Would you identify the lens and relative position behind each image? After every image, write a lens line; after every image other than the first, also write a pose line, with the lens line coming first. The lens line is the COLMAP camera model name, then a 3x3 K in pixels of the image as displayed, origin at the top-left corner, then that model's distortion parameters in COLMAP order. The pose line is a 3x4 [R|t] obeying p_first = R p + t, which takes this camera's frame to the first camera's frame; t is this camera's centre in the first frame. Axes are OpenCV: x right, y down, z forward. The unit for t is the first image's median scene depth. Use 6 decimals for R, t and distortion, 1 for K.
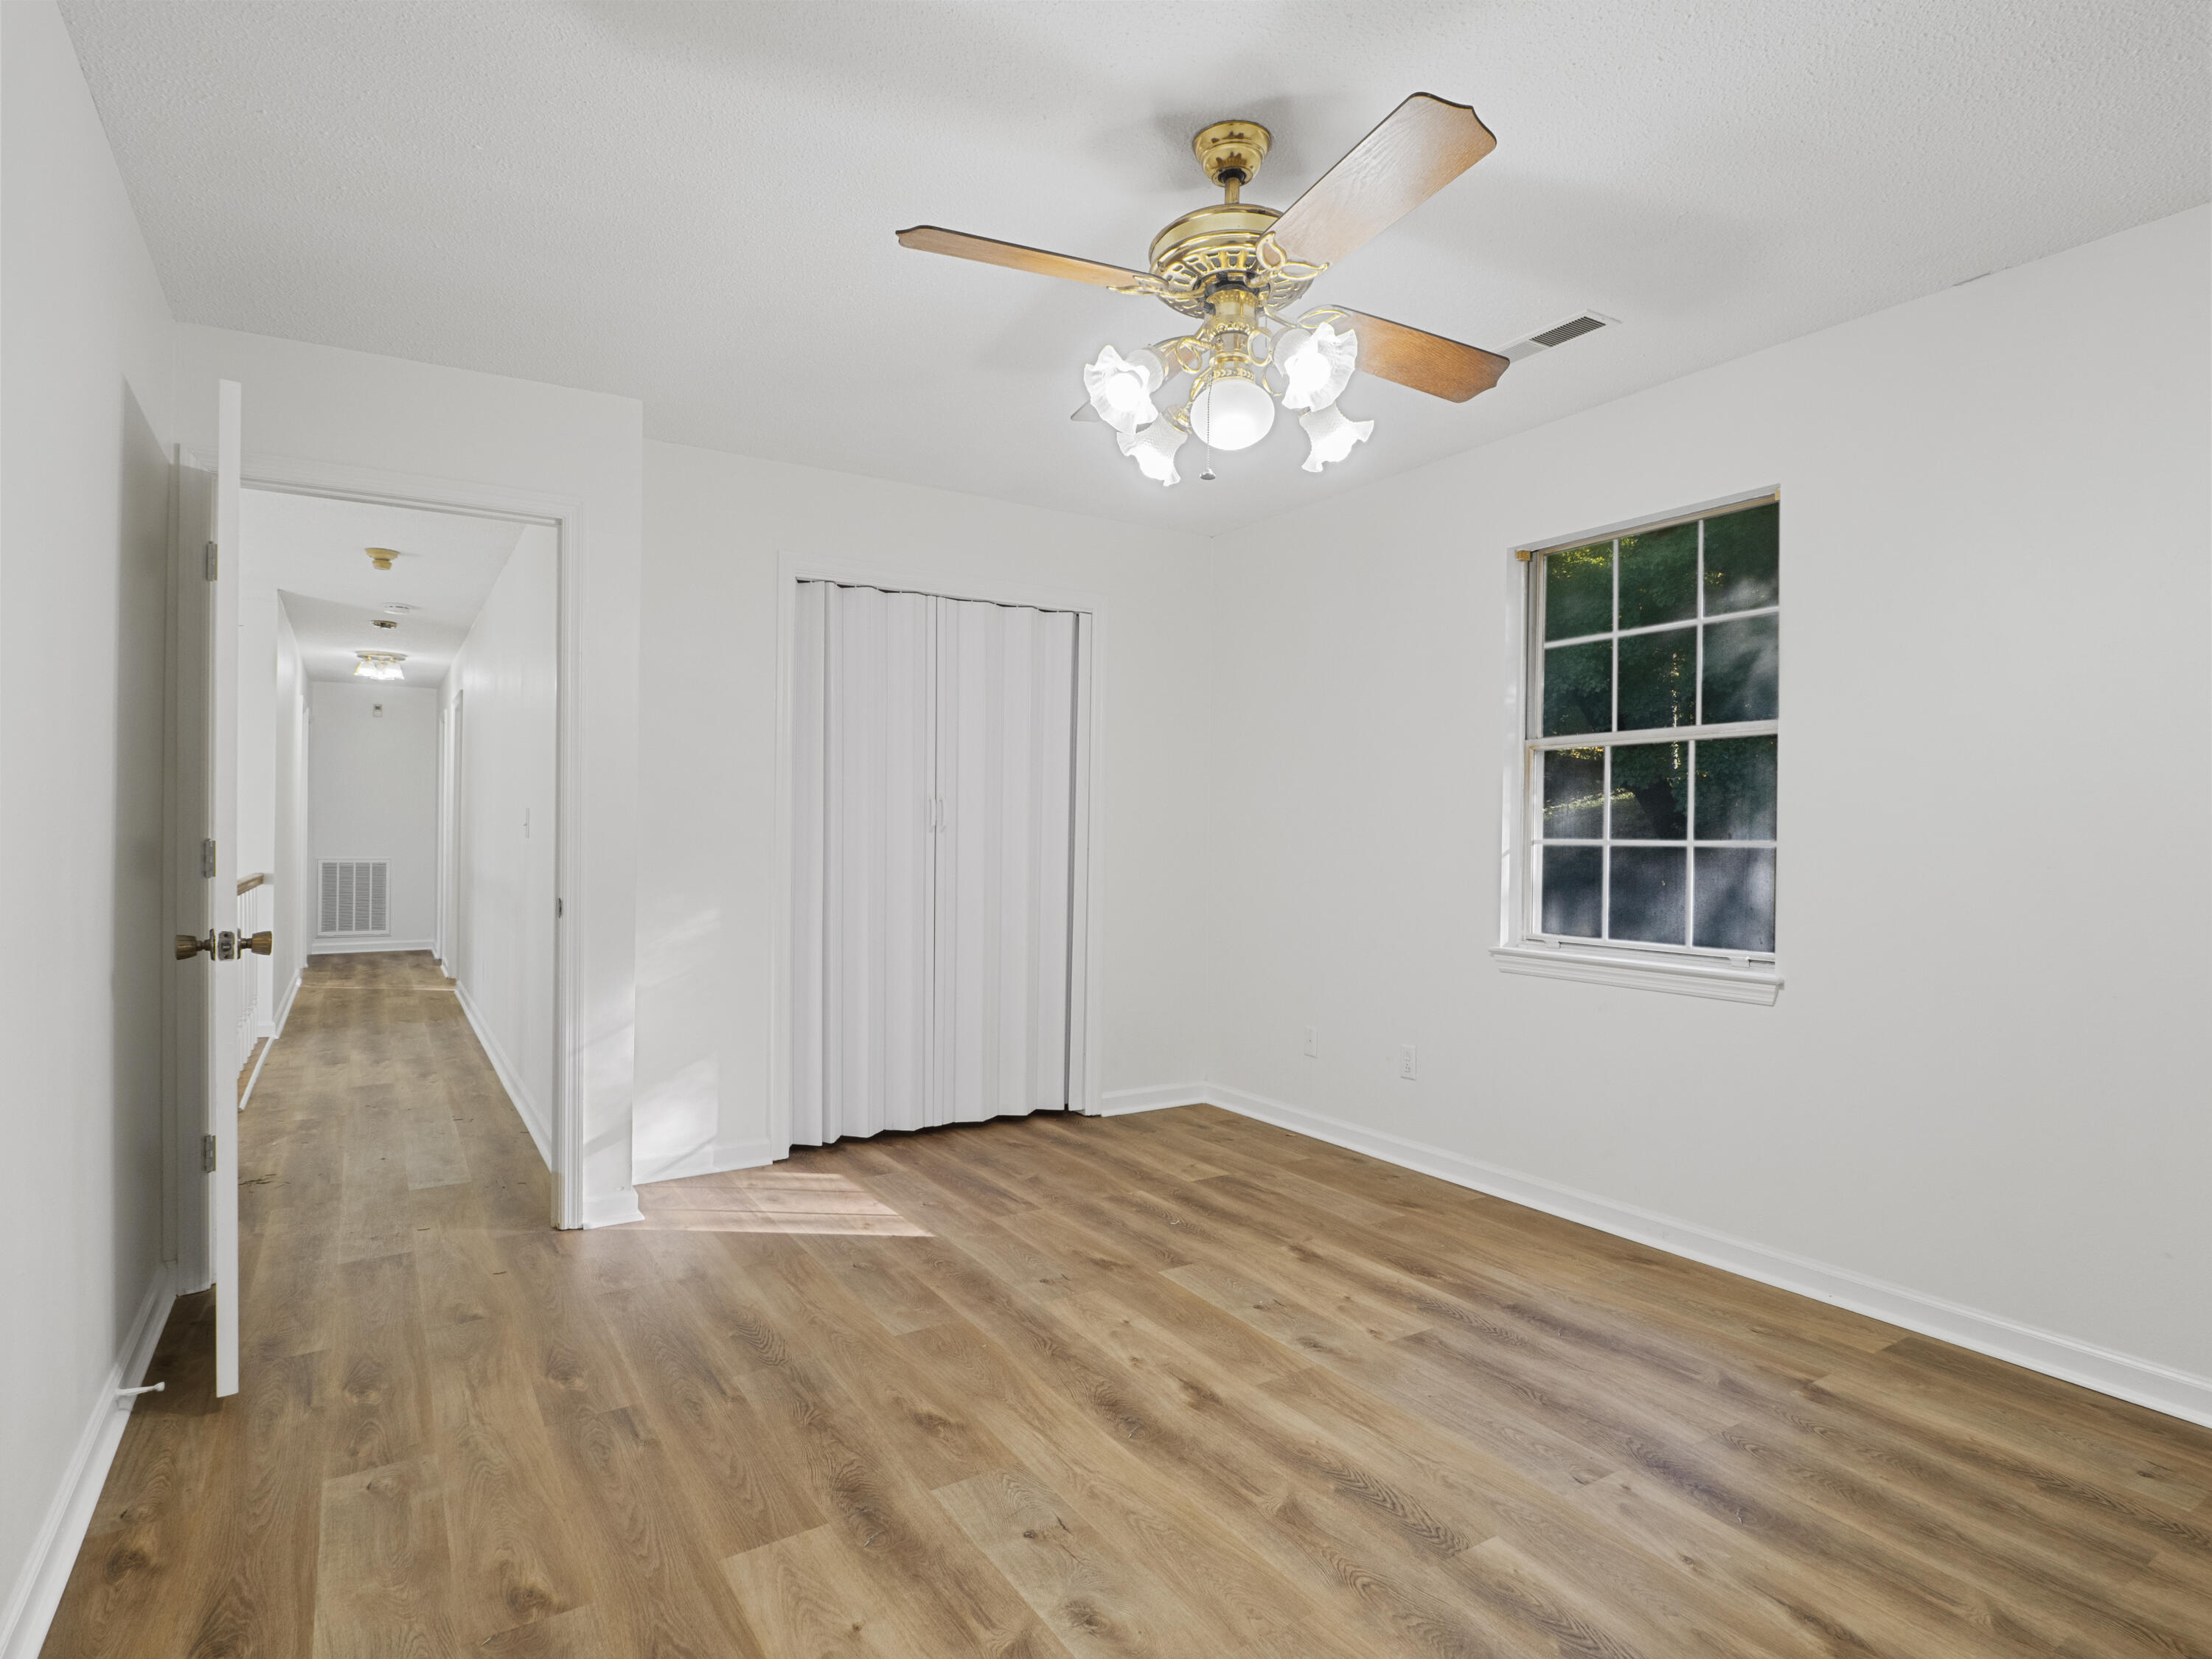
lens RADIAL K [[1183.9, 0, 1103.6], [0, 1183.9, 830.1], [0, 0, 1]] dist [-0.001121, -0.005116]
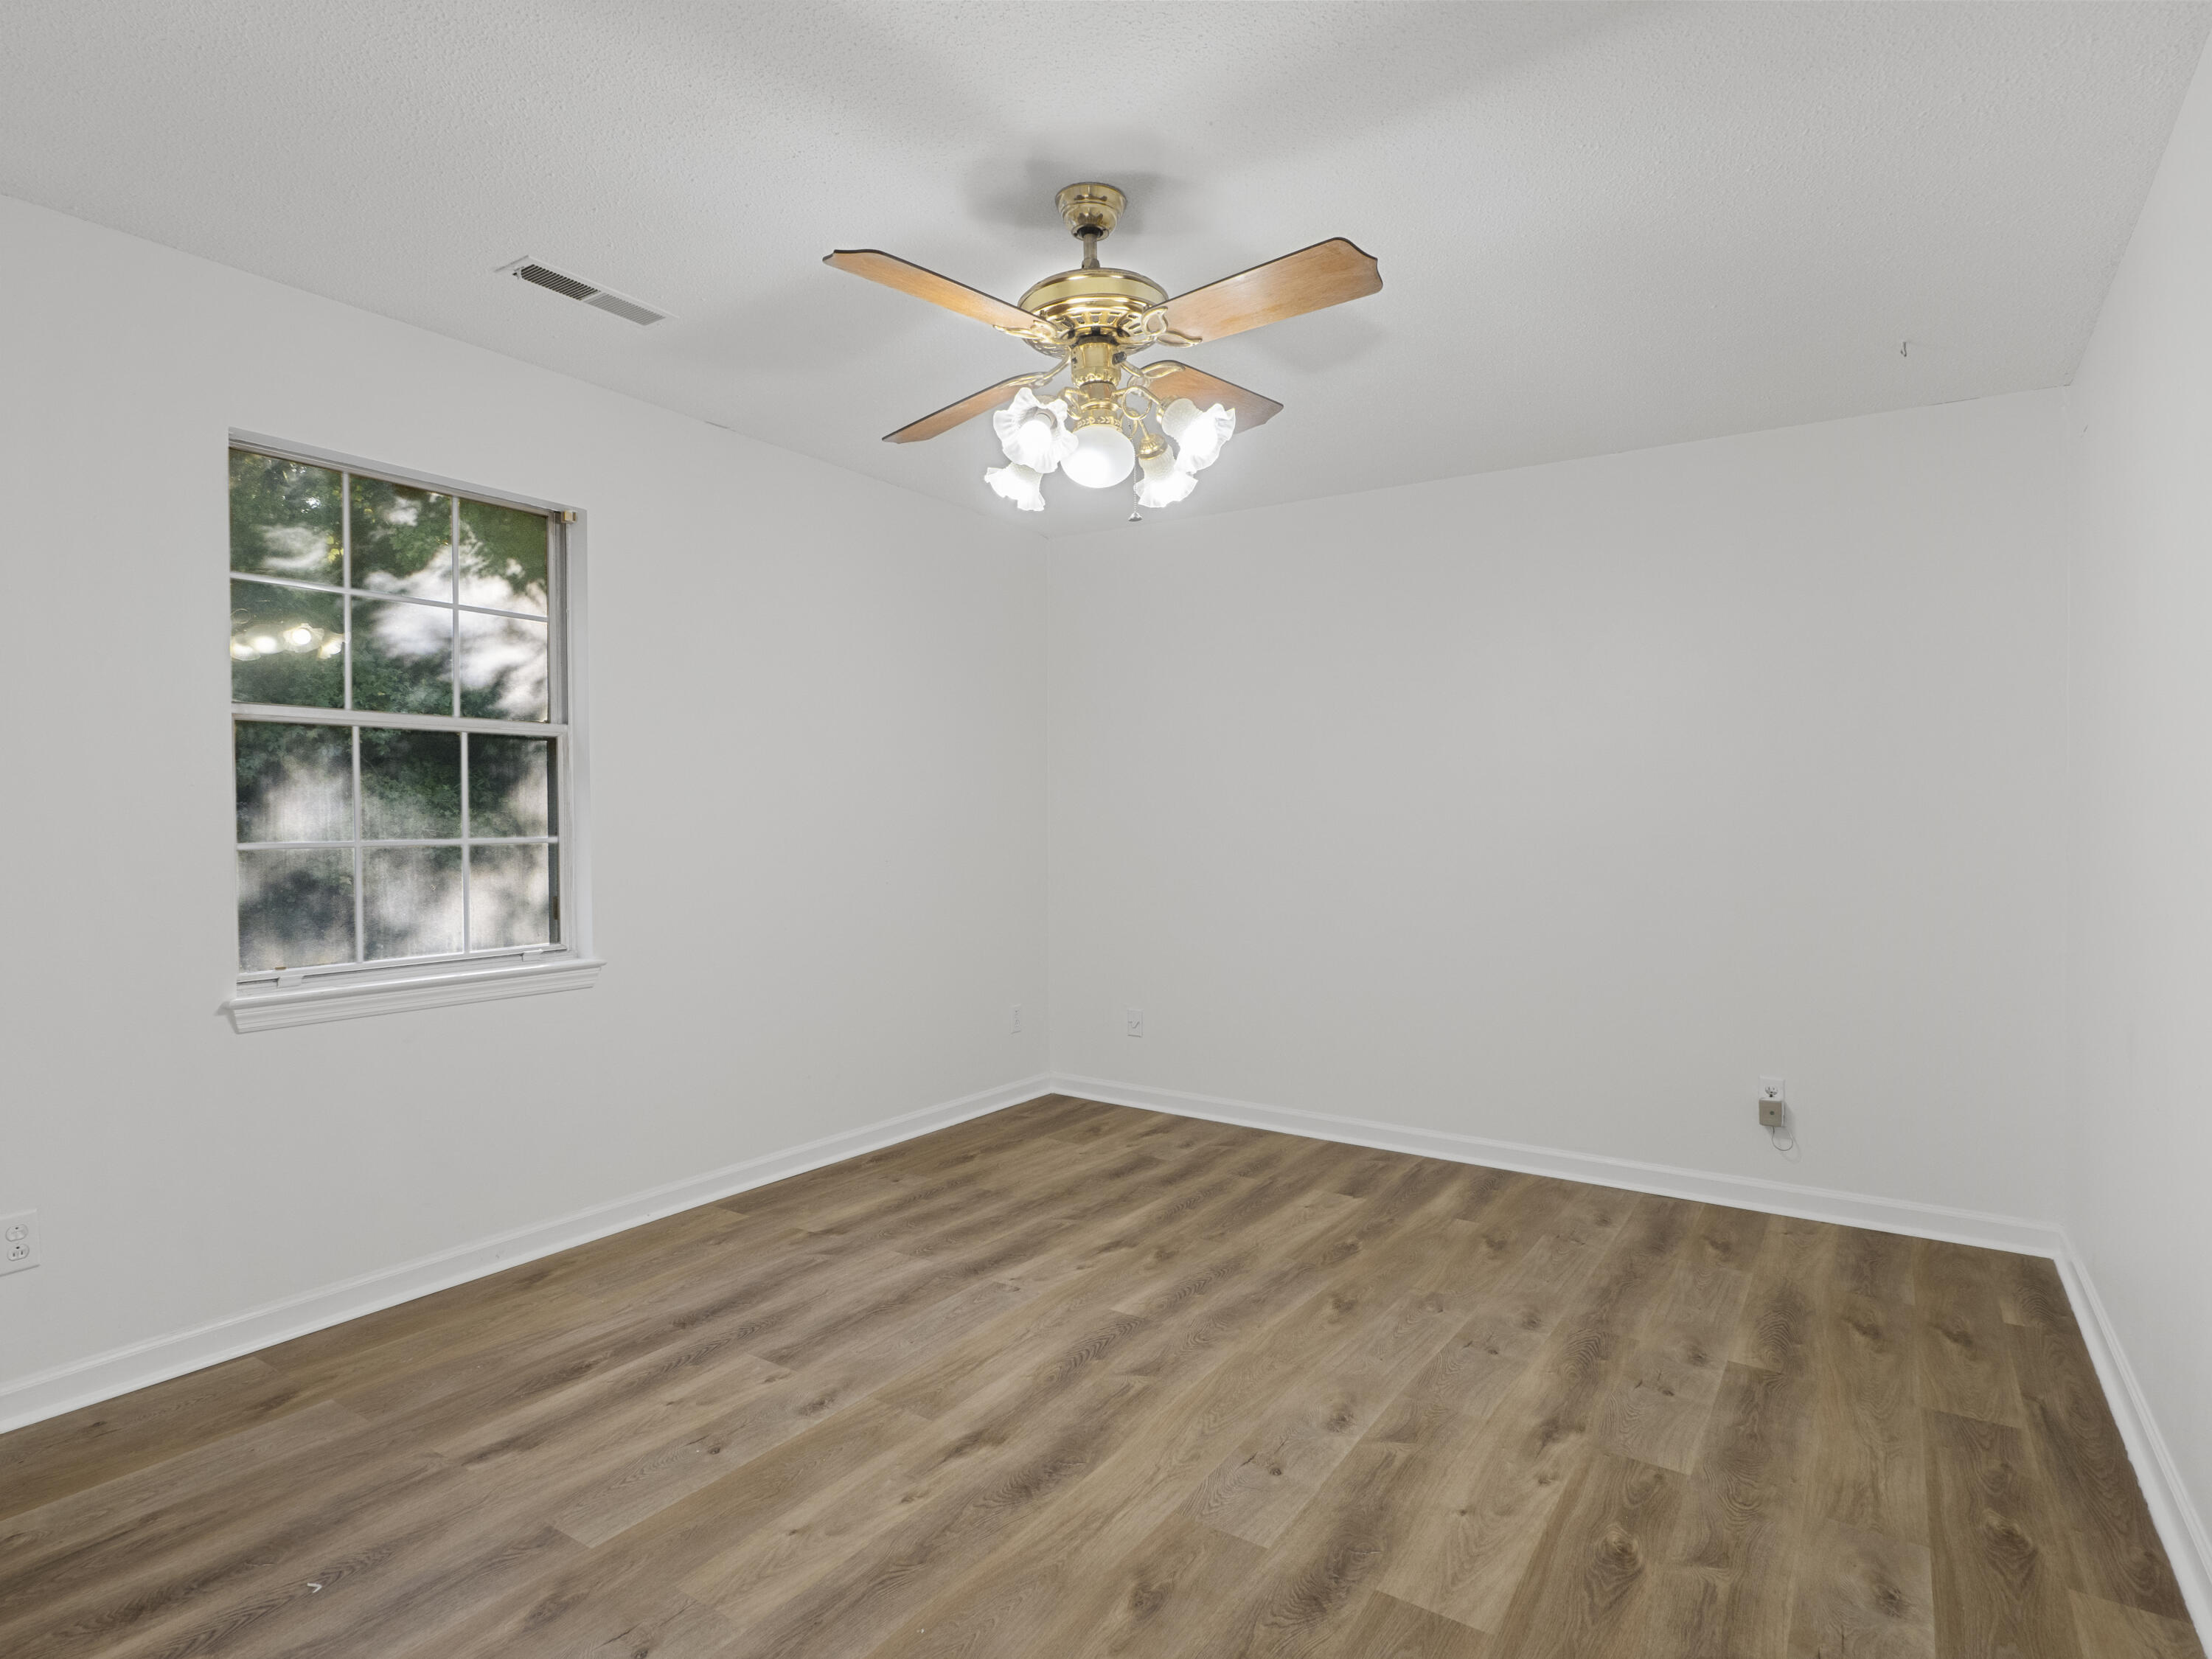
lens RADIAL K [[1183.9, 0, 1111.8], [0, 1183.9, 819.8], [0, 0, 1]] dist [-0.001121, -0.005116]
pose [[-0.418244, -0.005028, 0.908321, -0.814196], [-0.001149, 0.999987, 0.005007, -0.017794], [-0.908334, 0.001051, -0.418244, 1.302066]]
